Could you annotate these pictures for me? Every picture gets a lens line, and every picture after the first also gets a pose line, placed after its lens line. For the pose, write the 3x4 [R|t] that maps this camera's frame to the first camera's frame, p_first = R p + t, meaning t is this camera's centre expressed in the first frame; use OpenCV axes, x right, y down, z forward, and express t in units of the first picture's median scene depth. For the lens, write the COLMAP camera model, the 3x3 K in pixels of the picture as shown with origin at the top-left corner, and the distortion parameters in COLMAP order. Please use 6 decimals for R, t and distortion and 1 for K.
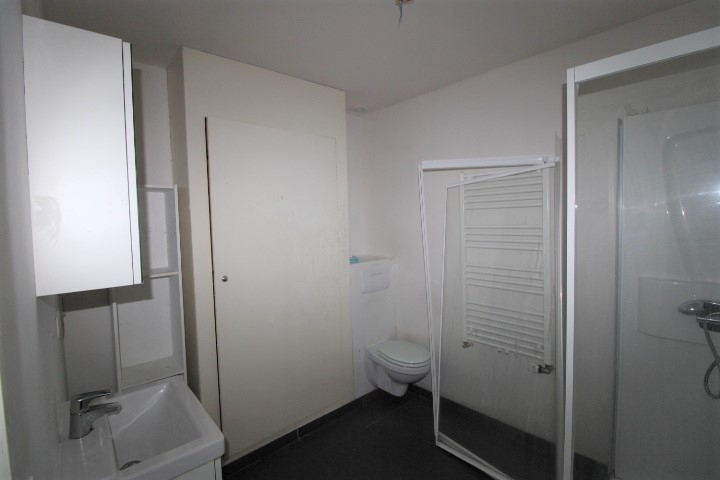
lens RADIAL K [[333.6, 0, 364.9], [0, 333.6, 230.3], [0, 0, 1]] dist [-0.000426, -0.011917]
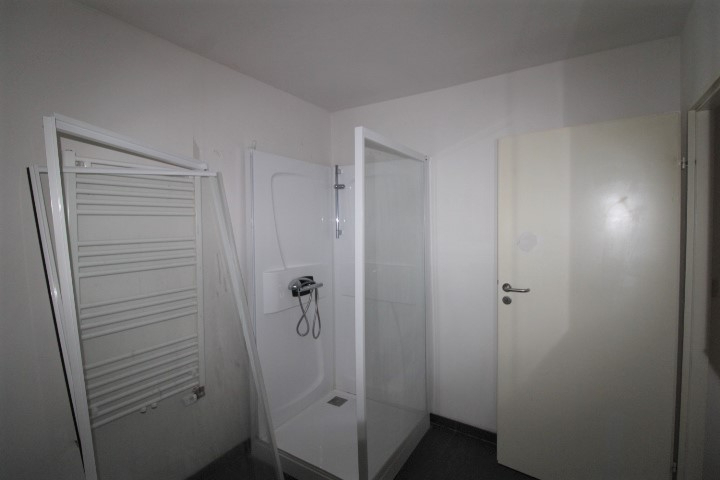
lens RADIAL K [[333.6, 0, 364.9], [0, 333.6, 230.3], [0, 0, 1]] dist [-0.000426, -0.011917]
pose [[-0.241364, 0.002808, 0.970431, -0.474441], [0.048556, 0.998778, 0.009187, -0.018517], [-0.969219, 0.049338, -0.241205, 0.774691]]
